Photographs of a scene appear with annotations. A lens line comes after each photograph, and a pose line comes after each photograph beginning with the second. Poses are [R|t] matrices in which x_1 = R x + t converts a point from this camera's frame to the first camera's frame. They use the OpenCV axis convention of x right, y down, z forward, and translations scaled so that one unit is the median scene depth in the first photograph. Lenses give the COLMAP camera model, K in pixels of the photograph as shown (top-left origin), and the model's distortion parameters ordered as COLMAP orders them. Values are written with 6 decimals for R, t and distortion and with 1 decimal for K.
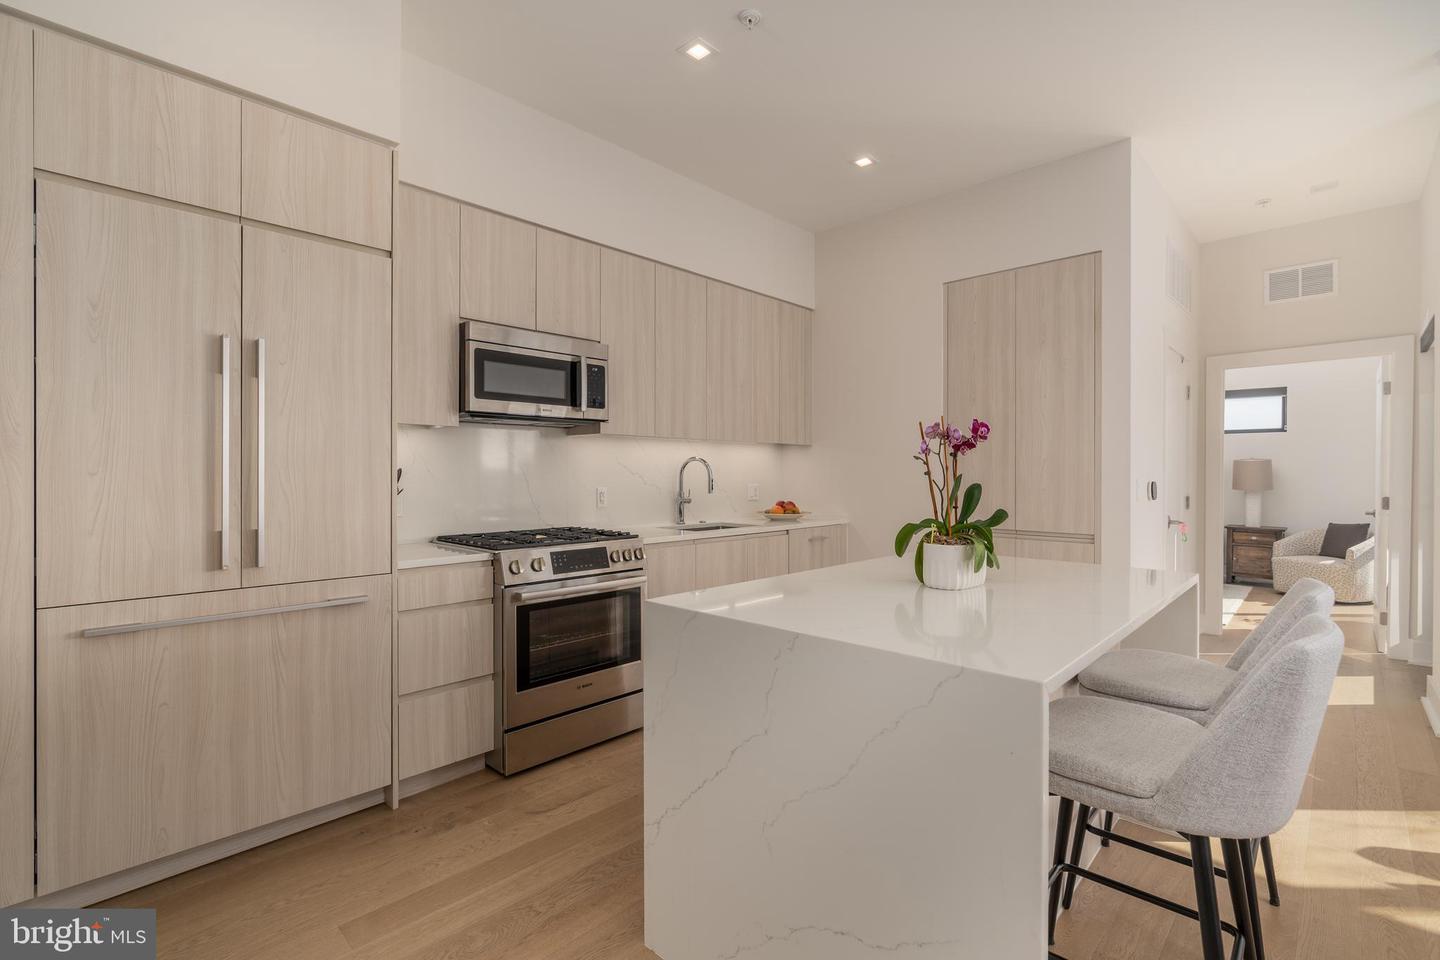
lens RADIAL K [[660.7, 0, 717.6], [0, 660.7, 471.9], [0, 0, 1]] dist [-0.002387, -0.000518]
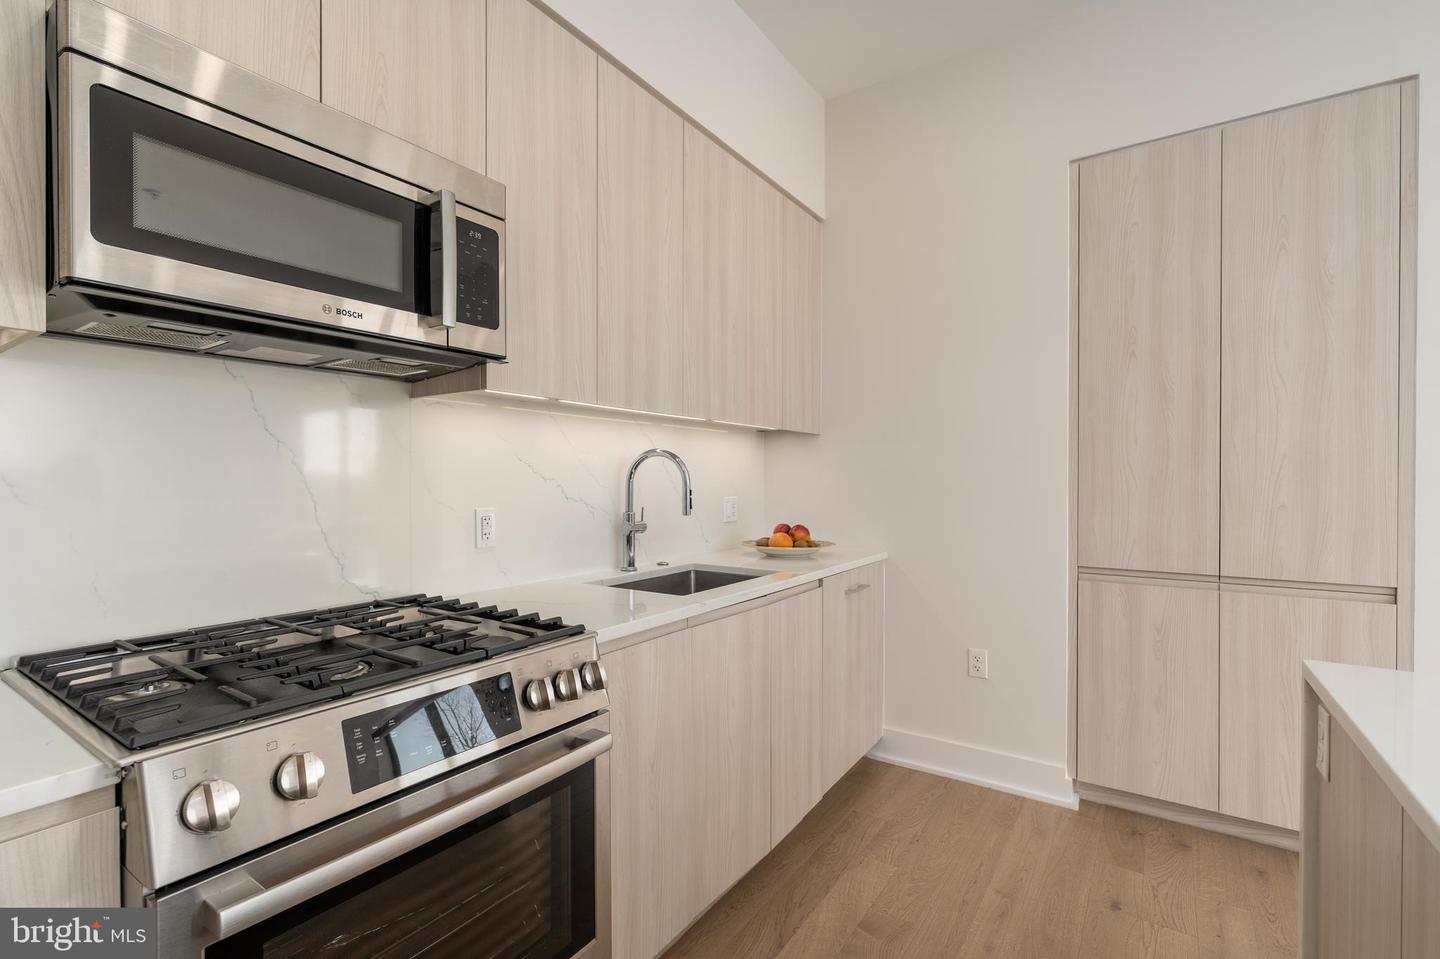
lens RADIAL K [[660.7, 0, 673.9], [0, 660.7, 480.1], [0, 0, 1]] dist [-0.002387, -0.000518]
pose [[0.991485, -0.001589, 0.130211, -0.123955], [0.001316, 0.999997, 0.002183, 0.002538], [-0.130214, -0.001993, 0.991484, 0.606833]]
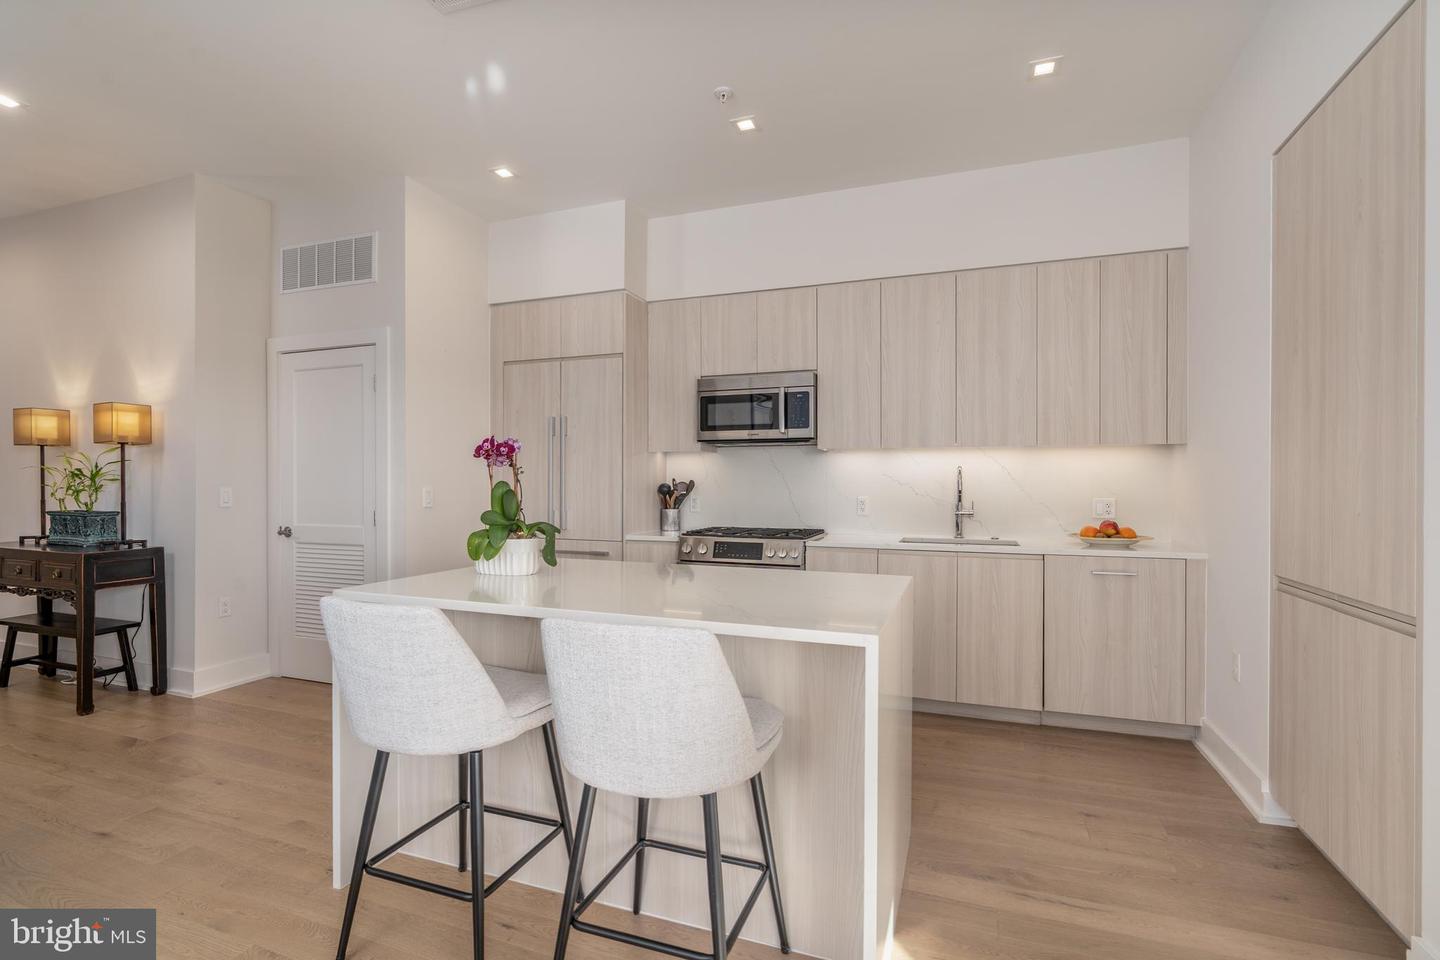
lens RADIAL K [[660.7, 0, 728.2], [0, 660.7, 484.5], [0, 0, 1]] dist [-0.002387, -0.000518]
pose [[0.397648, -0.000456, -0.917538, 0.920140], [-0.002745, 0.999995, -0.001686, 0.006611], [0.917534, 0.003189, 0.397645, 0.447477]]
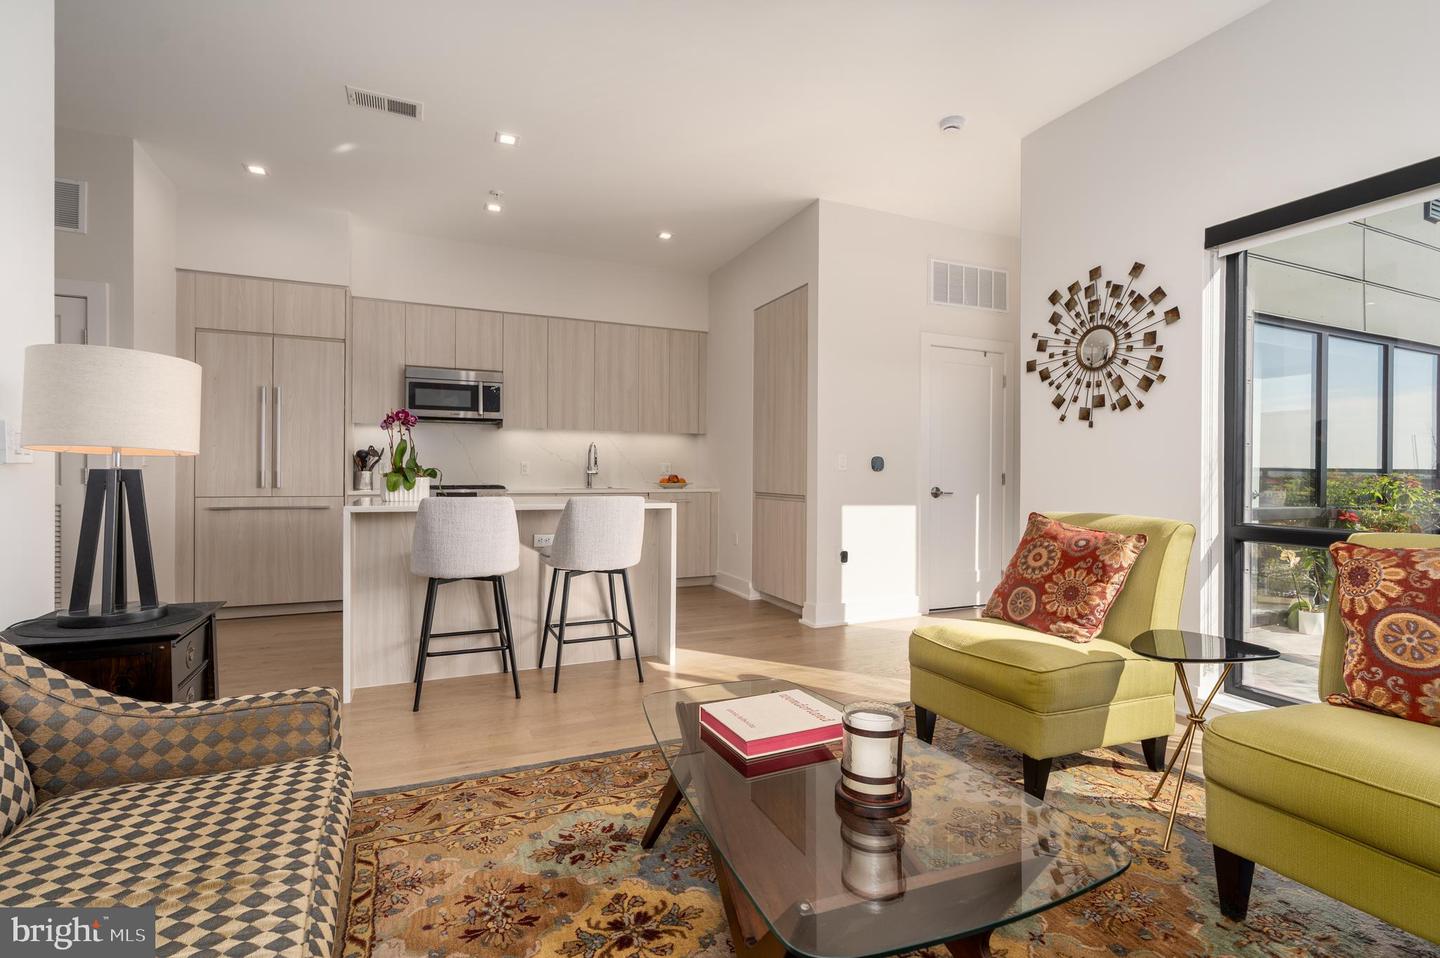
lens RADIAL K [[660.7, 0, 720.5], [0, 660.7, 467.3], [0, 0, 1]] dist [-0.002387, -0.000518]
pose [[0.925453, 0.002744, -0.378851, 1.061861], [-0.005524, 0.999965, -0.006252, 0.054606], [0.378821, 0.007879, 0.925436, -0.352223]]
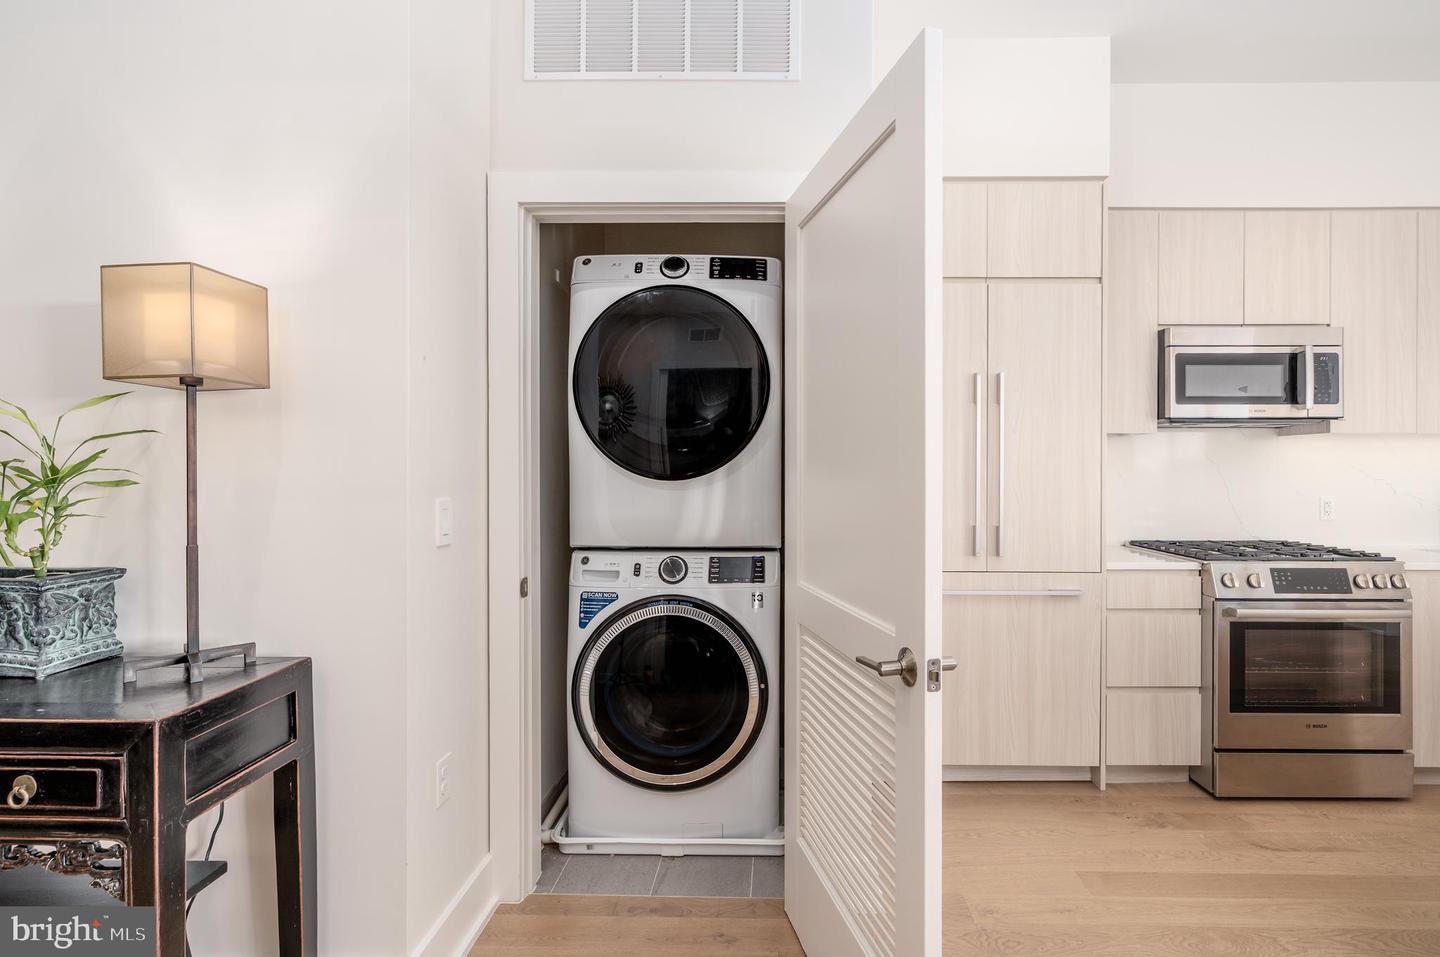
lens RADIAL K [[660.7, 0, 772.0], [0, 660.7, 477.0], [0, 0, 1]] dist [-0.002387, -0.000518]
pose [[0.679612, 0.002447, -0.733568, -0.049923], [0.001091, 0.999990, 0.004346, -0.007526], [0.733571, -0.003754, 0.679602, -0.106778]]
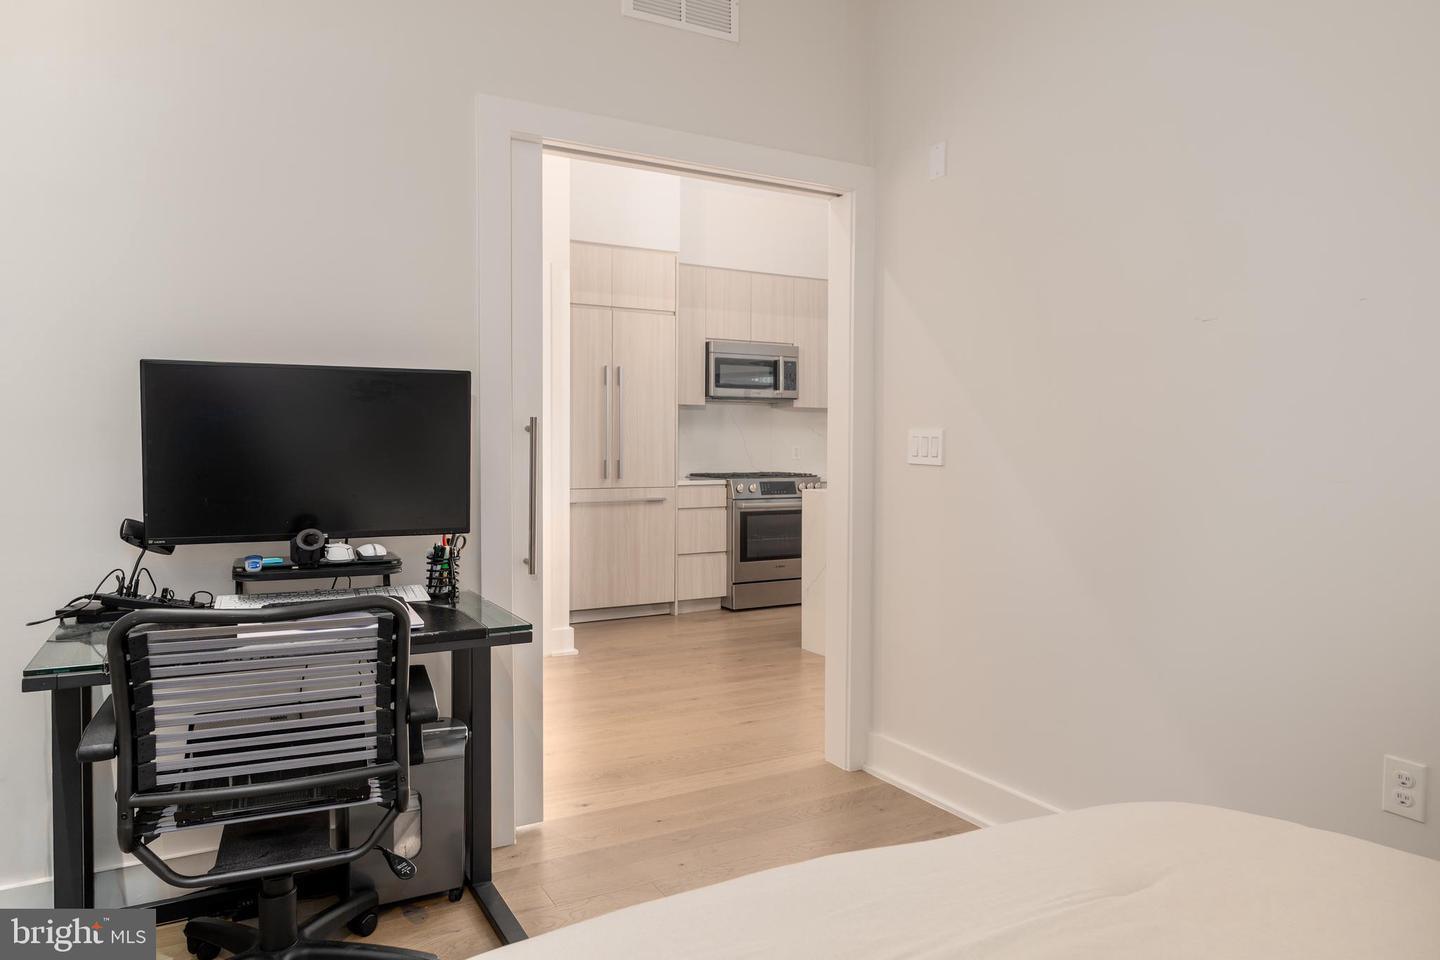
lens RADIAL K [[890.6, 0, 705.8], [0, 890.6, 475.0], [0, 0, 1]] dist [-0.000322, -0.000020]
pose [[0.949996, 0.010146, -0.312097, 0.281940], [0.000206, 0.999451, 0.033117, 0.028868], [0.312262, -0.031525, 0.949473, -1.035461]]
